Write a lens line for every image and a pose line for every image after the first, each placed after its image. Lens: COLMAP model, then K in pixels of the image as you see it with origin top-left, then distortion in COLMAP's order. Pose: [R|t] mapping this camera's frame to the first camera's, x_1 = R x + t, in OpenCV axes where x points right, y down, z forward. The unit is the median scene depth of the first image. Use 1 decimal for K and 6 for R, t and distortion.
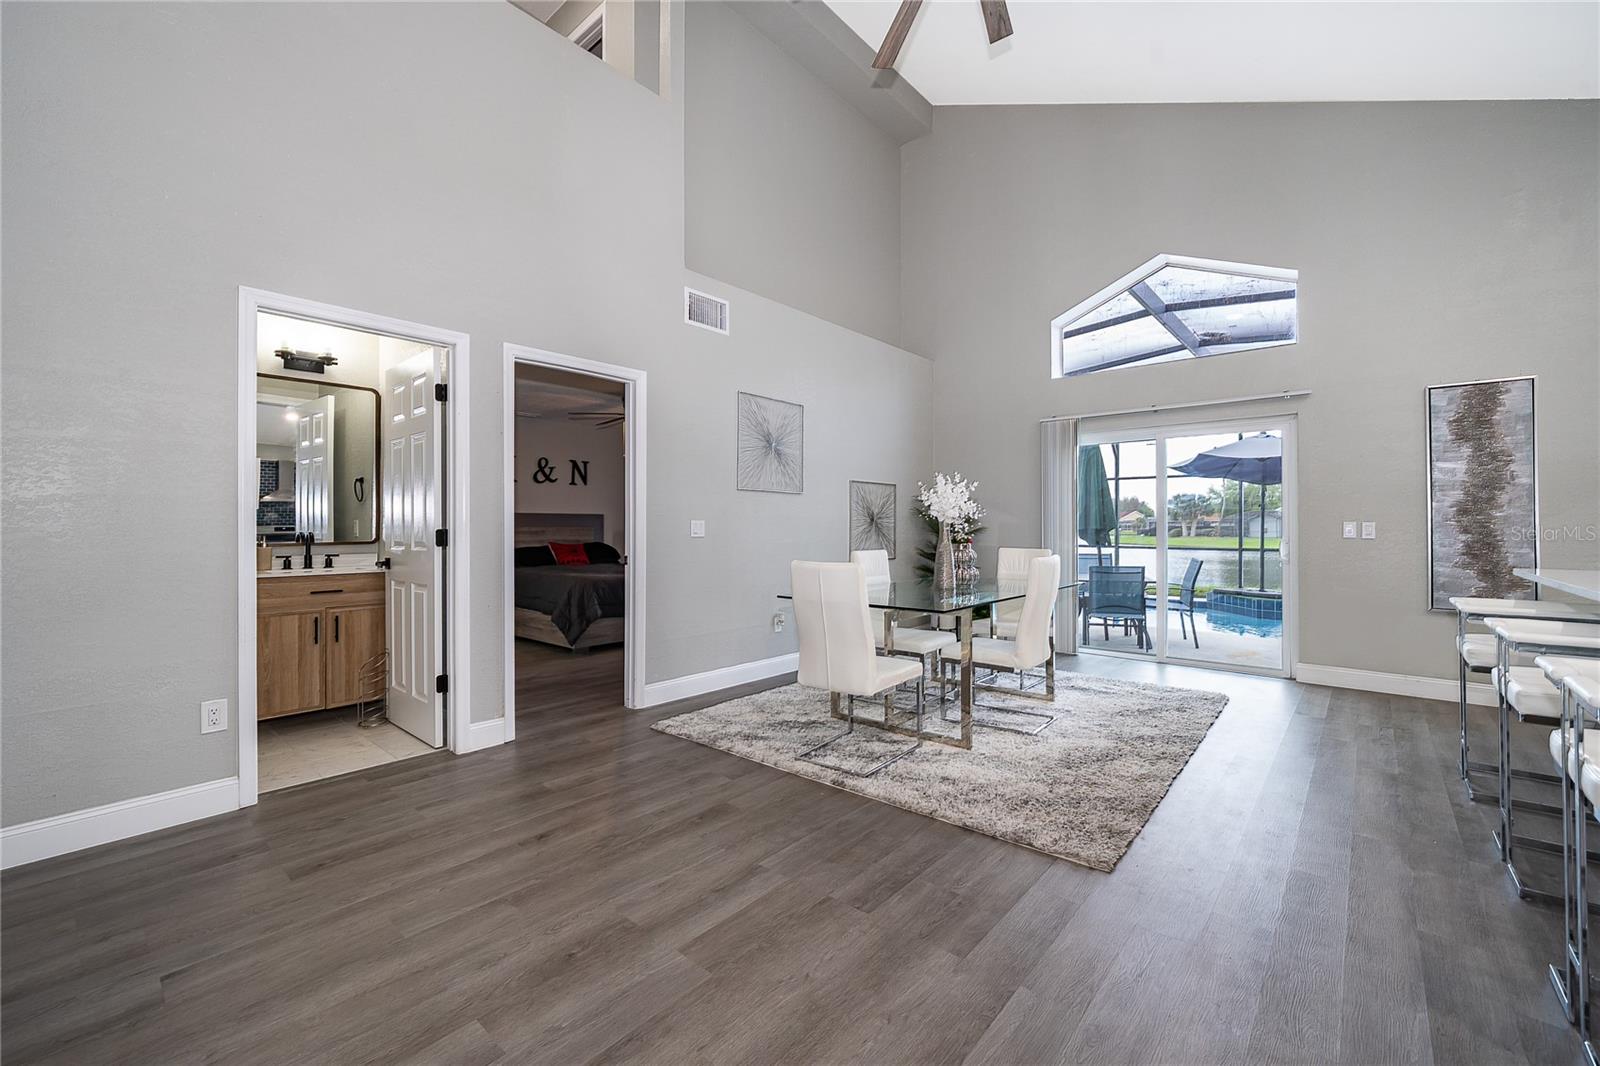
lens RADIAL K [[648.4, 0, 800.8], [0, 648.4, 520.3], [0, 0, 1]] dist [-0.002224, -0.000504]
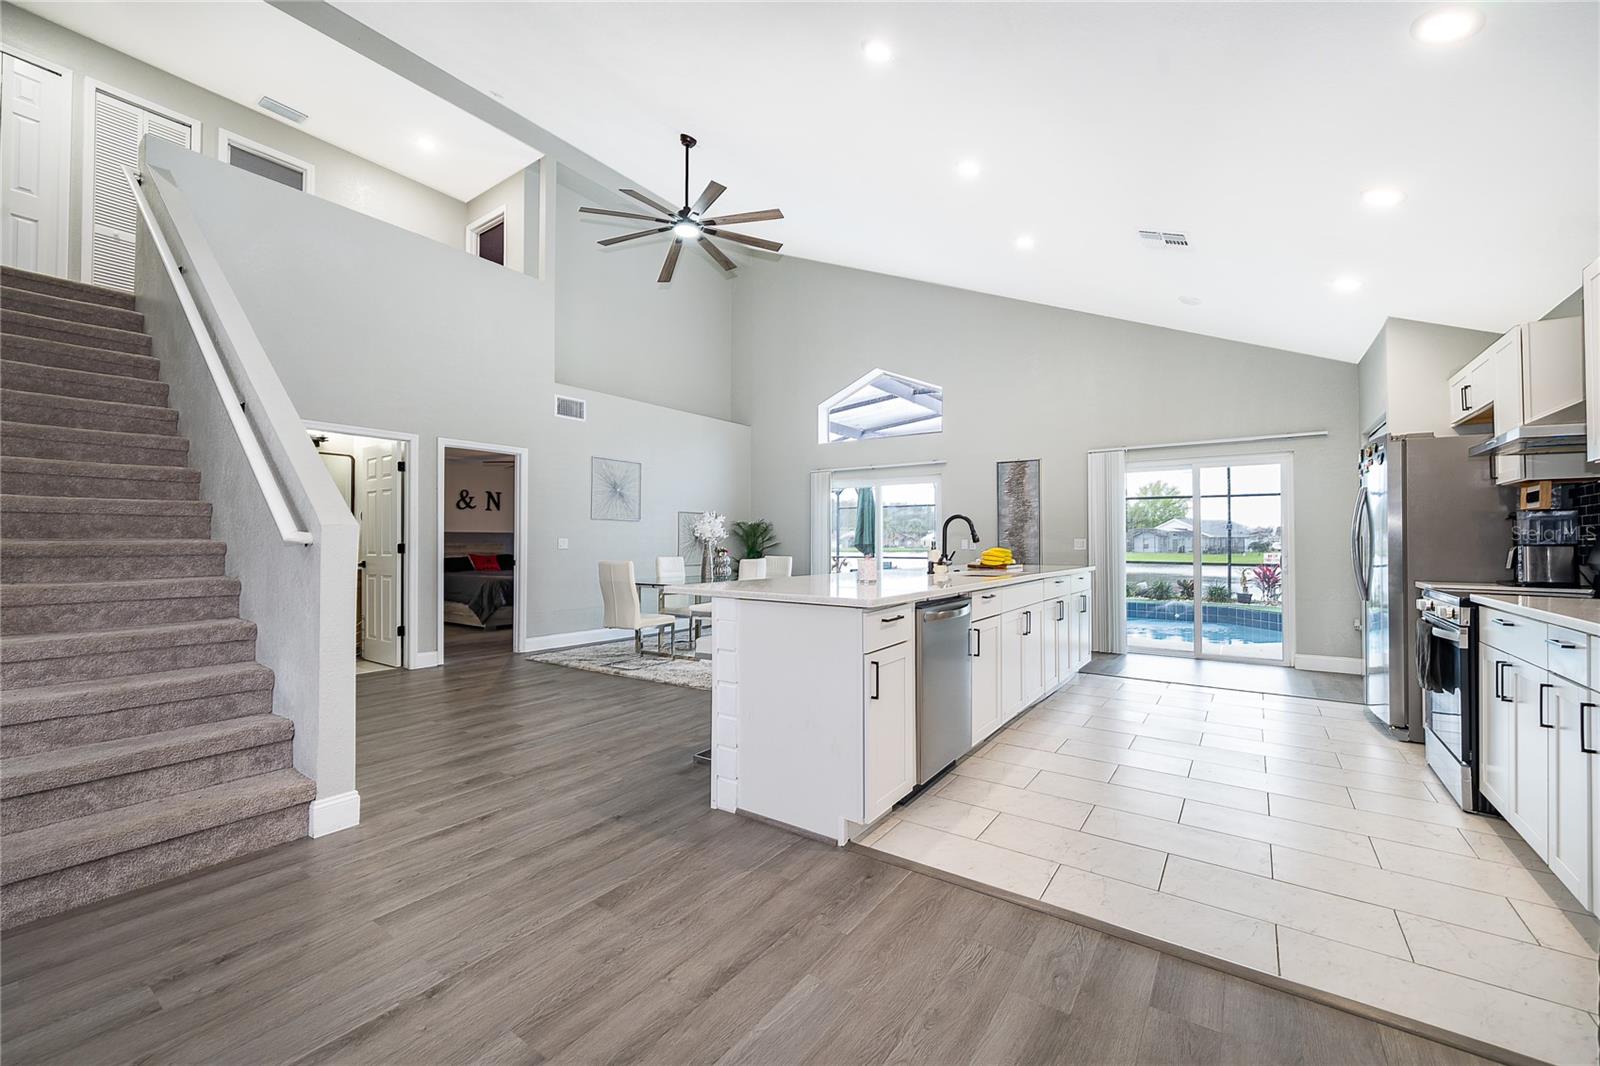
lens RADIAL K [[641.5, 0, 800.0], [0, 641.5, 533.0], [0, 0, 1]] dist [-0.000604, -0.000224]
pose [[0.995079, 0.002147, 0.099061, 0.275006], [-0.001658, 0.999986, -0.005016, -0.006855], [-0.099071, 0.004827, 0.995069, -0.658698]]
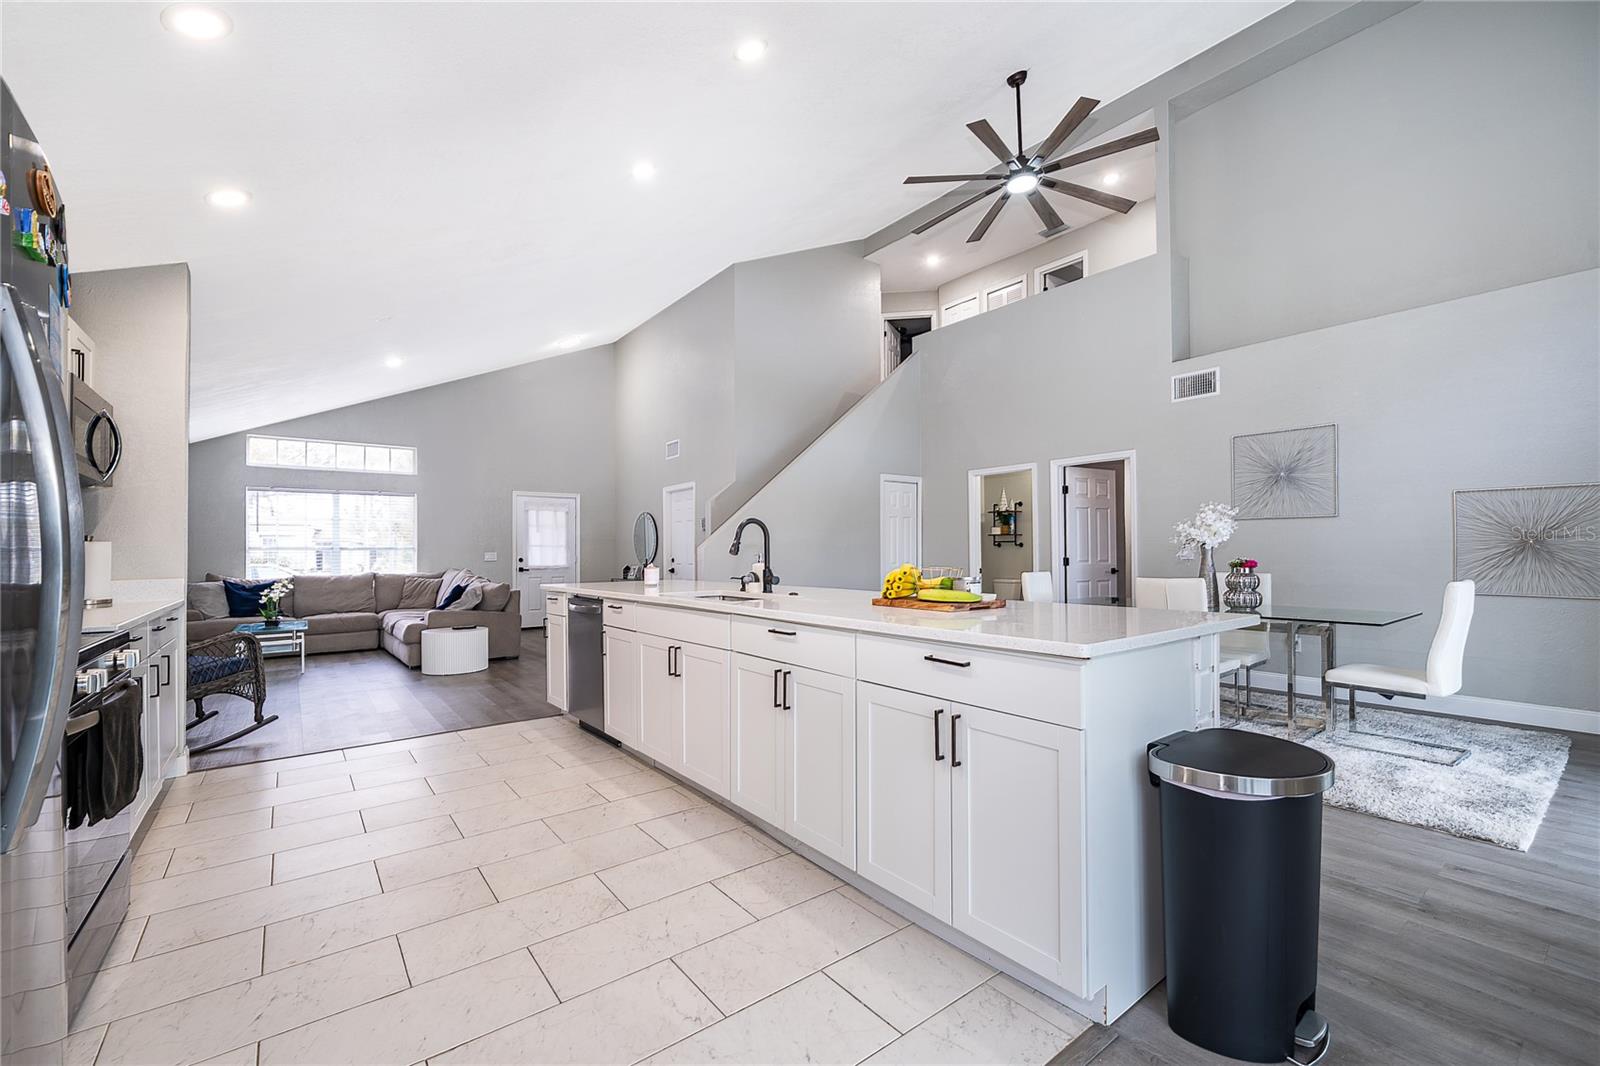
lens RADIAL K [[663.7, 0, 786.9], [0, 663.7, 548.6], [0, 0, 1]] dist [-0.000067, 0.000062]
pose [[-0.213958, -0.006492, -0.976821, 1.364529], [0.015895, 0.999822, -0.010126, 0.003819], [0.976713, -0.017693, -0.213817, 0.494877]]
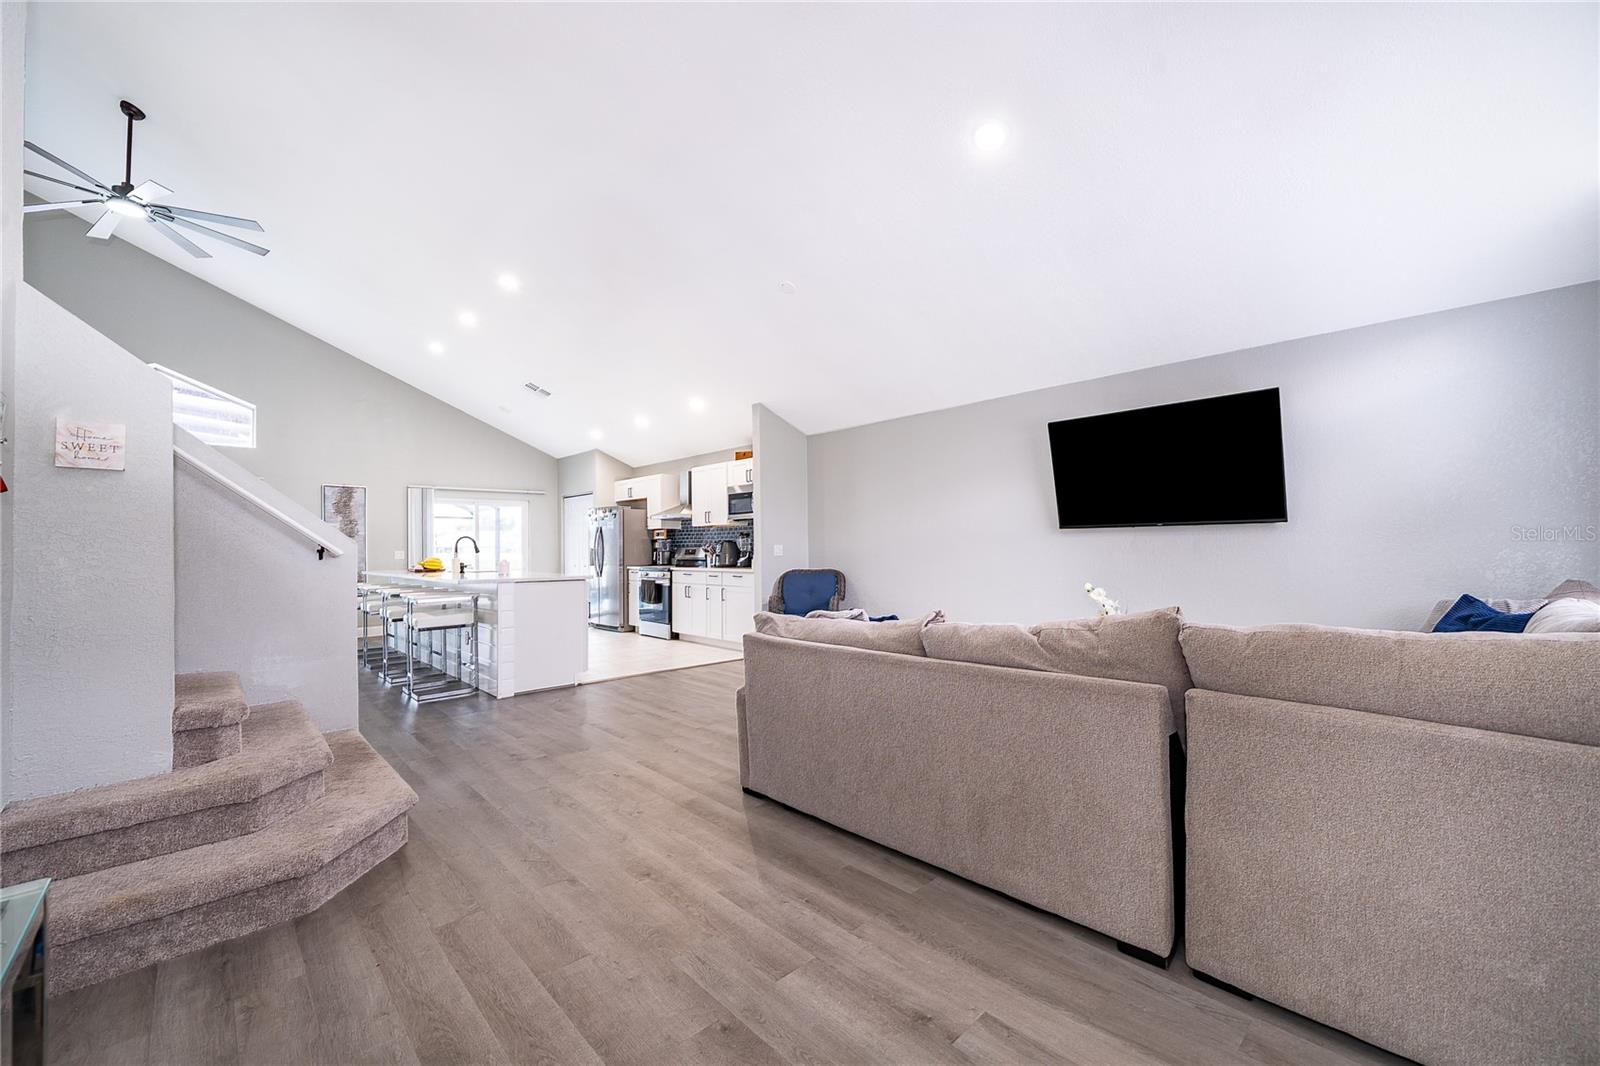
lens RADIAL K [[639.5, 0, 801.0], [0, 639.5, 540.3], [0, 0, 1]] dist [-0.001532, -0.000102]
pose [[0.103384, 0.010448, 0.994587, -0.850284], [0.002226, 0.999940, -0.010736, -0.010607], [-0.994639, 0.003324, 0.103355, -0.680220]]
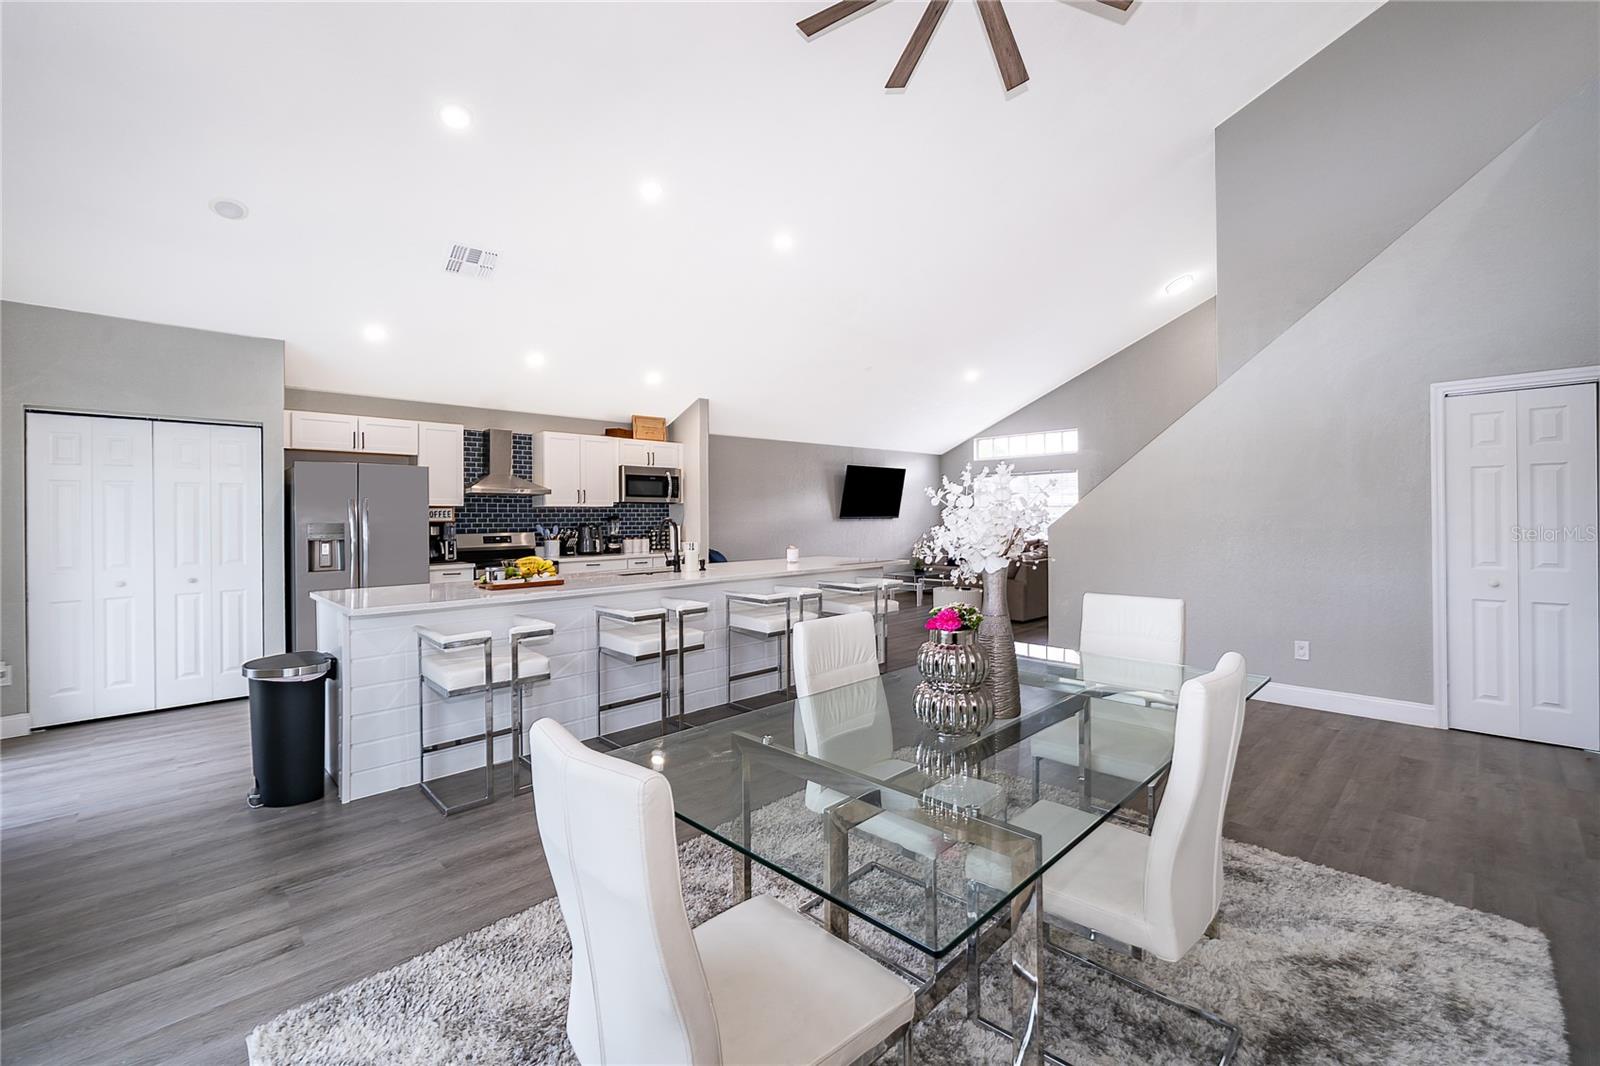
lens RADIAL K [[668.1, 0, 808.2], [0, 668.1, 512.6], [0, 0, 1]] dist [-0.000202, 0.000159]
pose [[-0.996606, 0.008482, 0.081879, 0.290339], [0.007343, 0.999872, -0.014197, -0.031027], [-0.081989, -0.013547, -0.996541, 1.370889]]
